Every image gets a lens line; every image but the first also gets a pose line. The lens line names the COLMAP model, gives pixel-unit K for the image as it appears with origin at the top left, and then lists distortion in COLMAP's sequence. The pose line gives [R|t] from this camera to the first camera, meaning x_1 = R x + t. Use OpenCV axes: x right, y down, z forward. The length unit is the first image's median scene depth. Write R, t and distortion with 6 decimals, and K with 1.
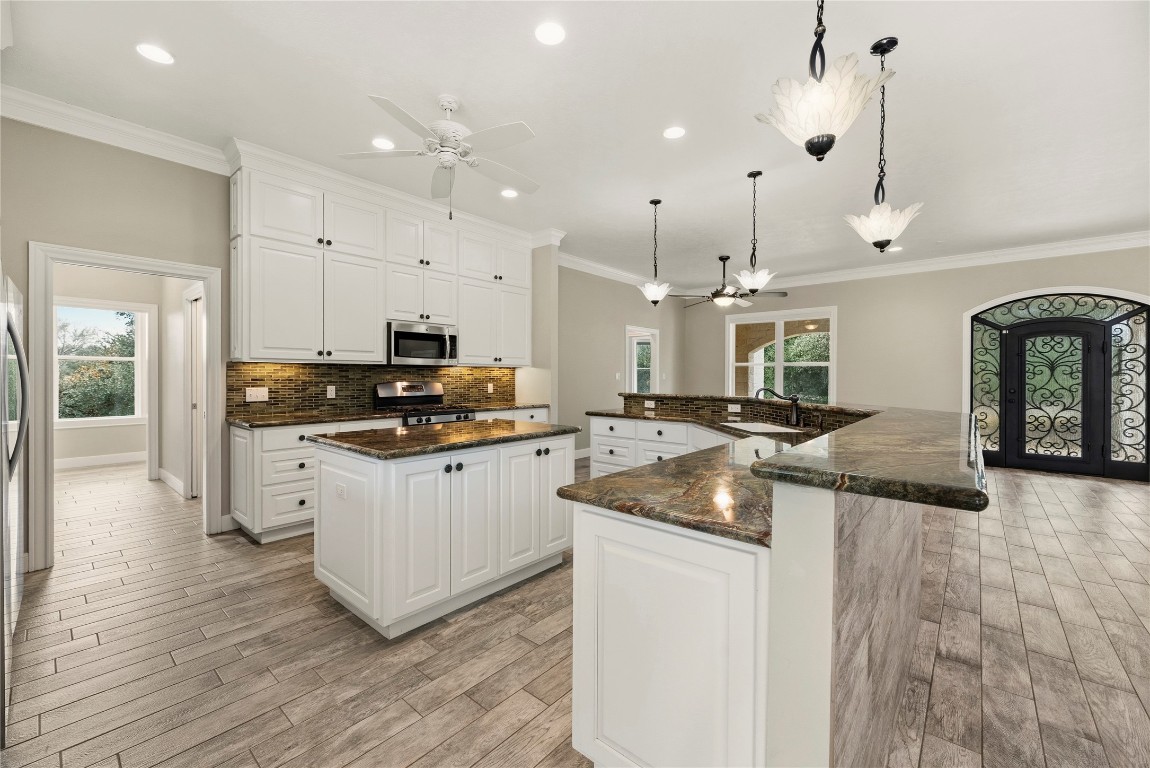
lens RADIAL K [[462.5, 0, 575.0], [0, 462.5, 384.0], [0, 0, 1]] dist [0.003317, -0.000229]
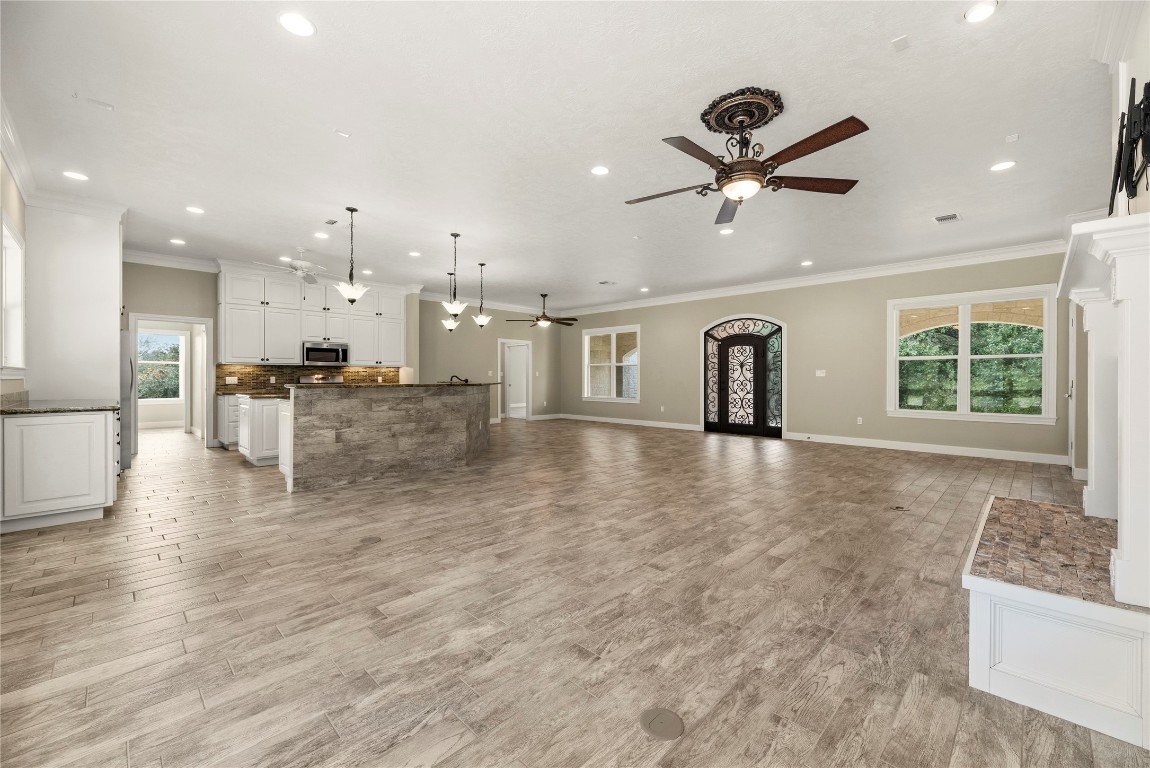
lens RADIAL K [[462.5, 0, 575.0], [0, 462.5, 384.0], [0, 0, 1]] dist [0.003317, -0.000229]
pose [[0.997618, -0.000091, -0.068974, 0.716587], [-0.000117, 0.999995, -0.003010, 0.033800], [0.068974, 0.003011, 0.997614, -0.687681]]
